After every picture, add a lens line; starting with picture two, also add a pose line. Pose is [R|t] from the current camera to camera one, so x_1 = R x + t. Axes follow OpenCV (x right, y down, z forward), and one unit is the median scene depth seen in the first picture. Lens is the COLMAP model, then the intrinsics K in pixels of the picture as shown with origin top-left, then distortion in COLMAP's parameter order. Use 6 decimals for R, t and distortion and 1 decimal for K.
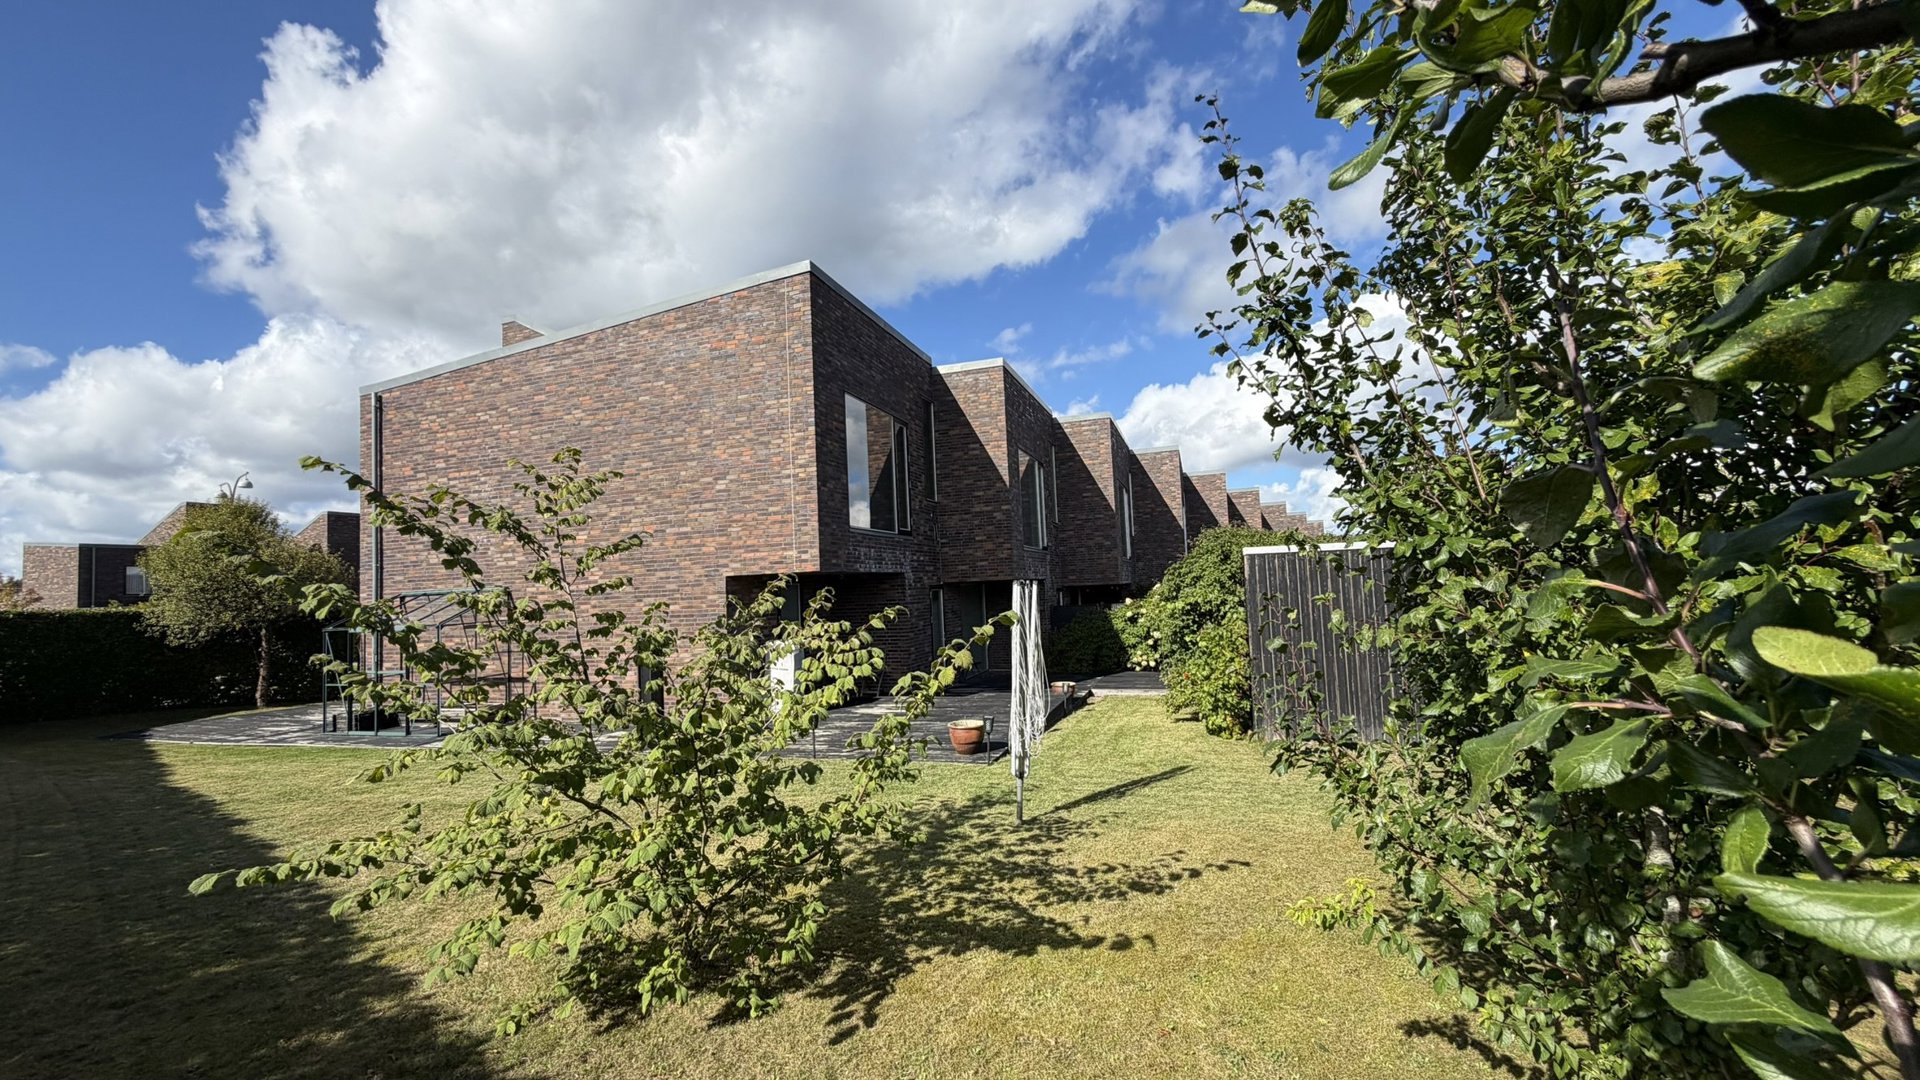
lens RADIAL K [[760.5, 0, 952.3], [0, 760.5, 544.1], [0, 0, 1]] dist [-0.000161, 0.000109]
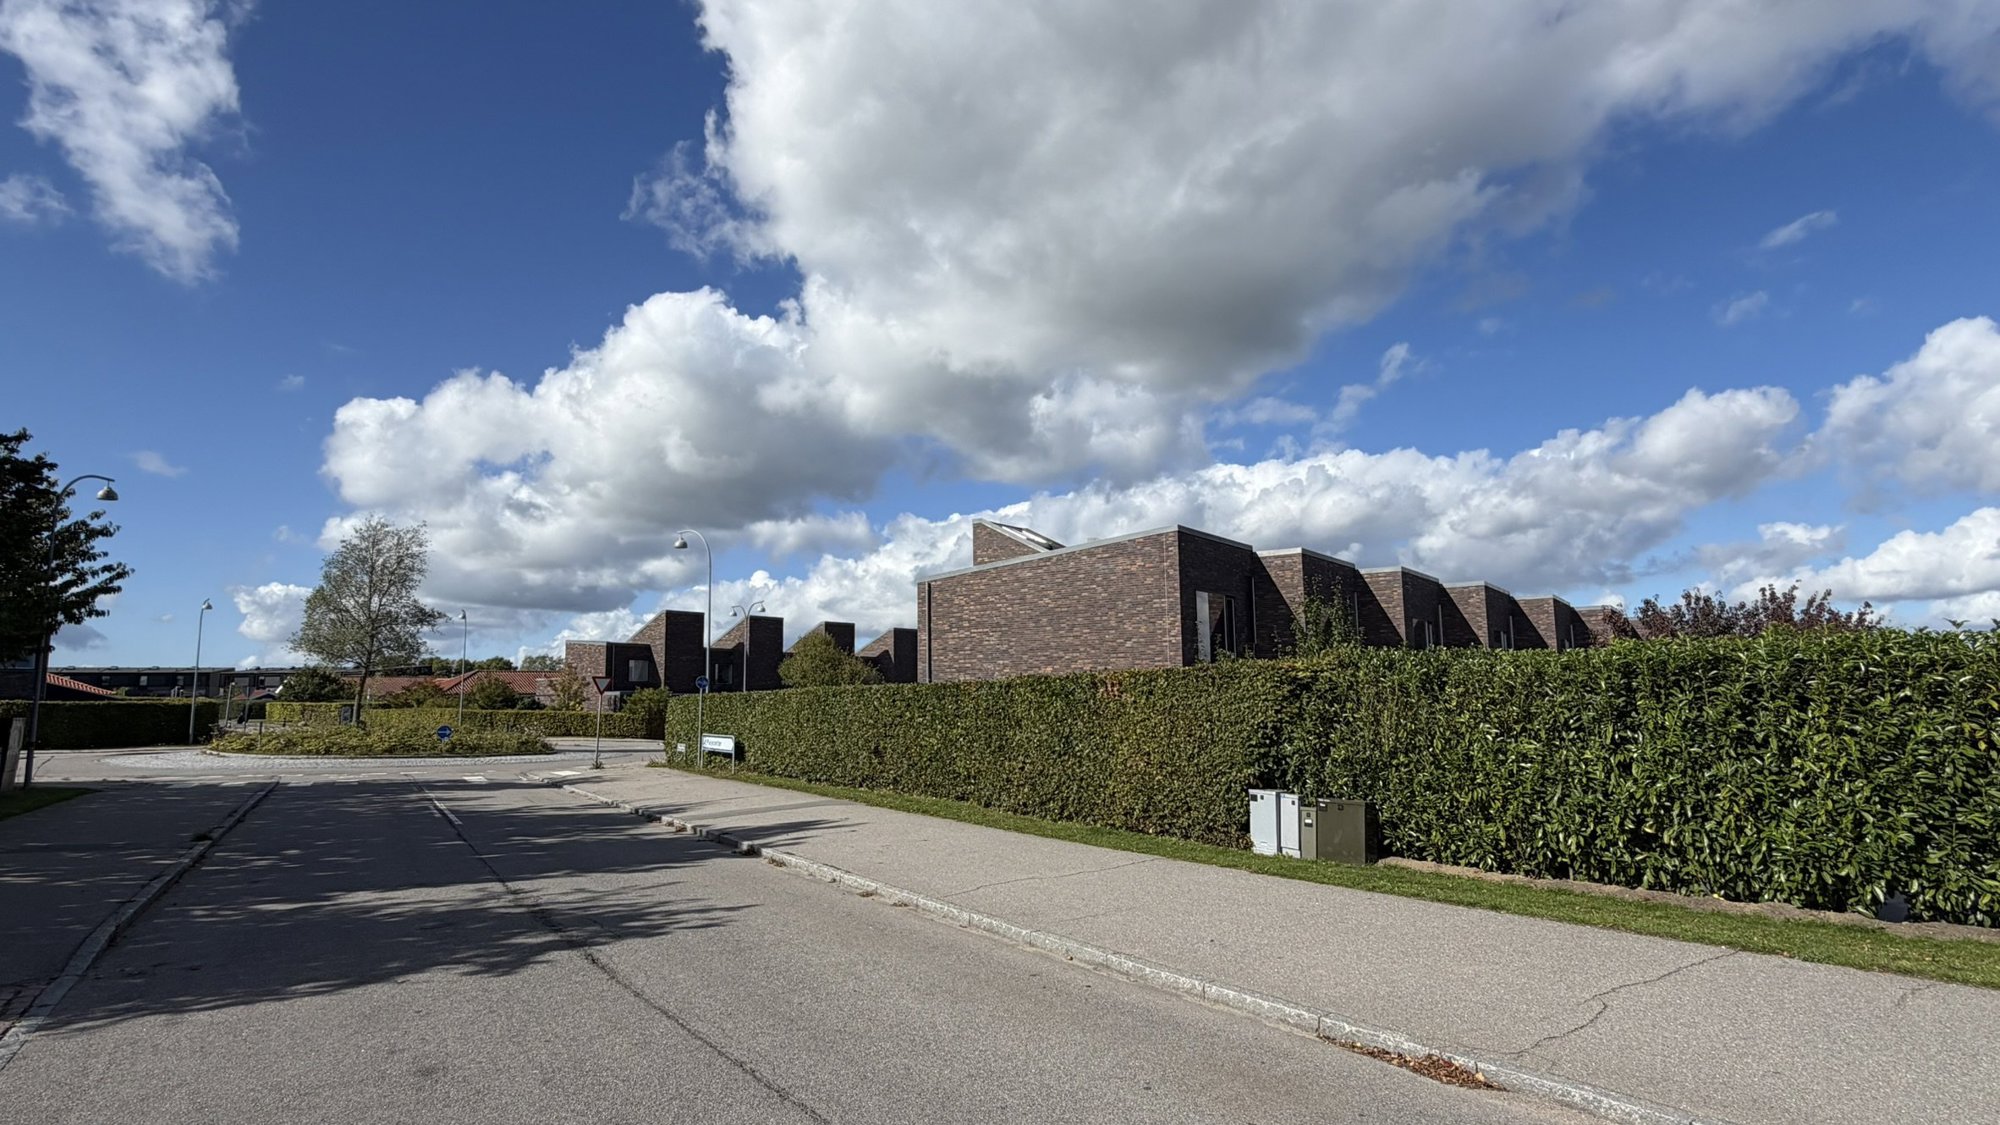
lens RADIAL K [[998.9, 0, 1000.0], [0, 998.9, 562.5], [0, 0, 1]] dist [0.000430, -0.000022]
pose [[0.952513, -0.007716, -0.304401, 0.148668], [-0.011607, 0.998032, -0.061615, -0.133707], [0.304278, 0.062222, 0.950549, -1.529018]]
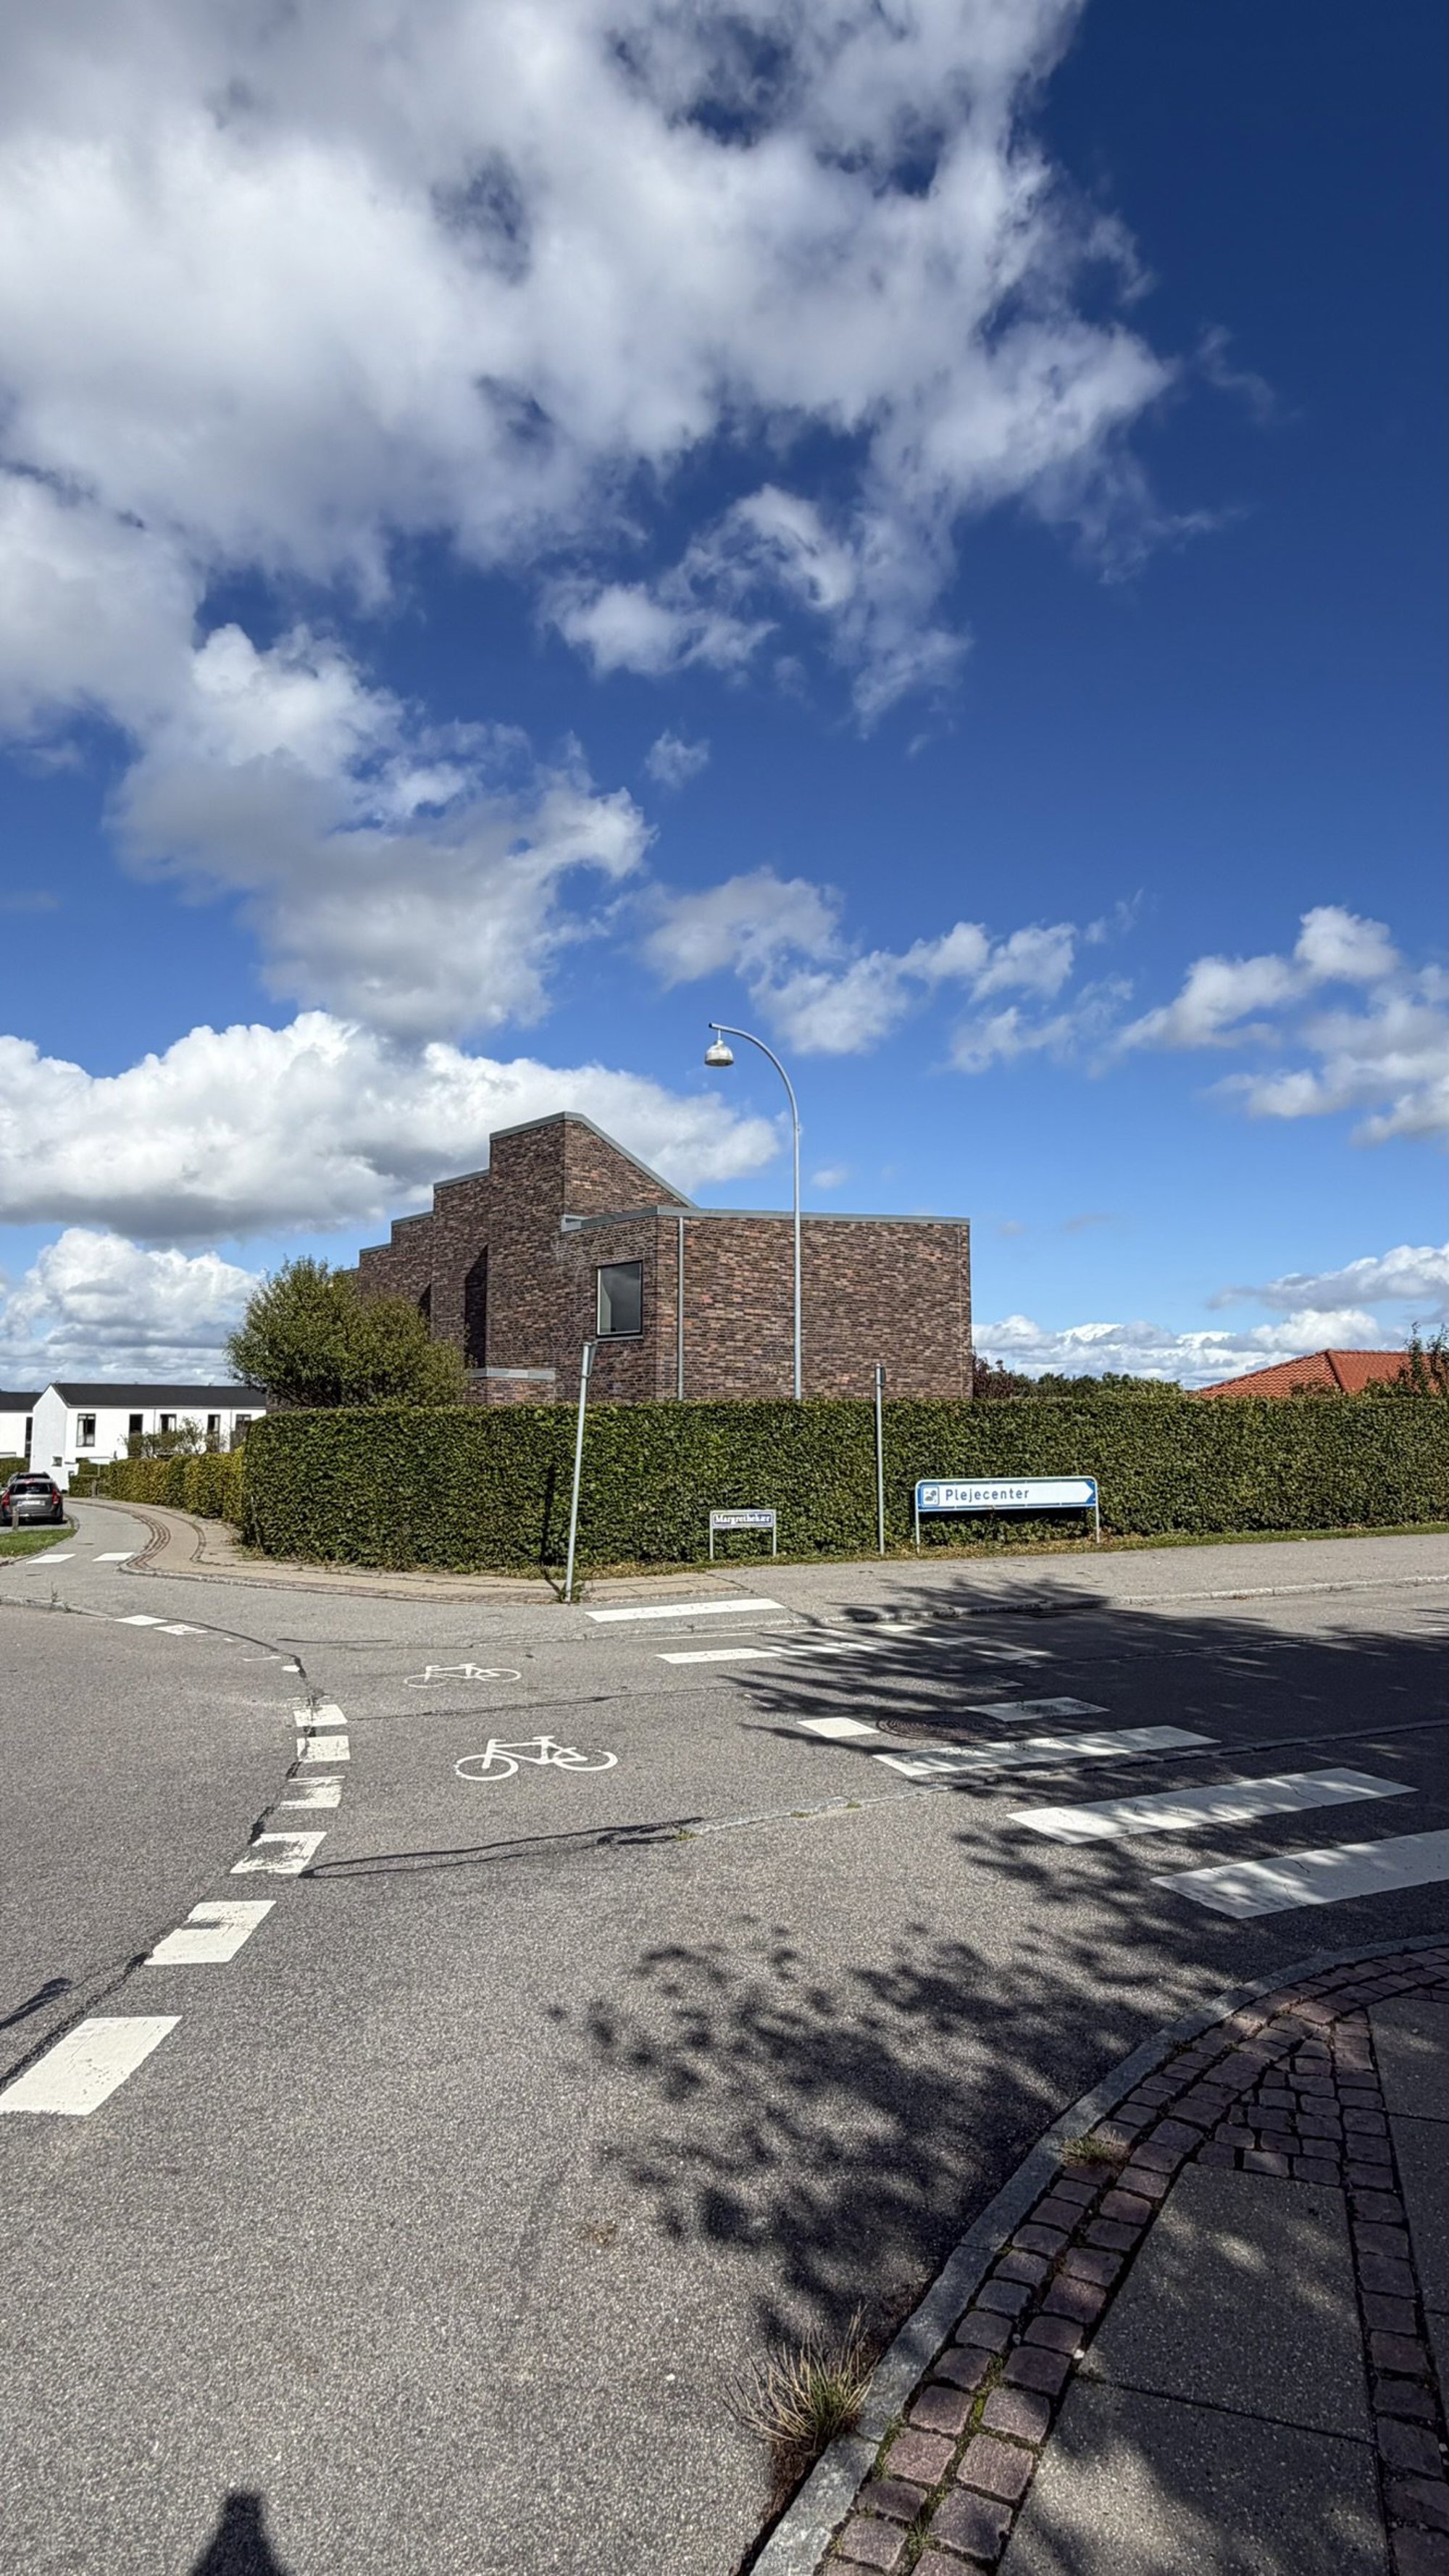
lens RADIAL K [[1286.4, 0, 724.5], [0, 1286.4, 1288.0], [0, 0, 1]] dist [0.000430, -0.000022]
pose [[0.512673, 0.133674, 0.848114, -2.870931], [-0.074207, 0.991008, -0.111339, 0.113691], [-0.855371, -0.005856, 0.517983, 0.053735]]
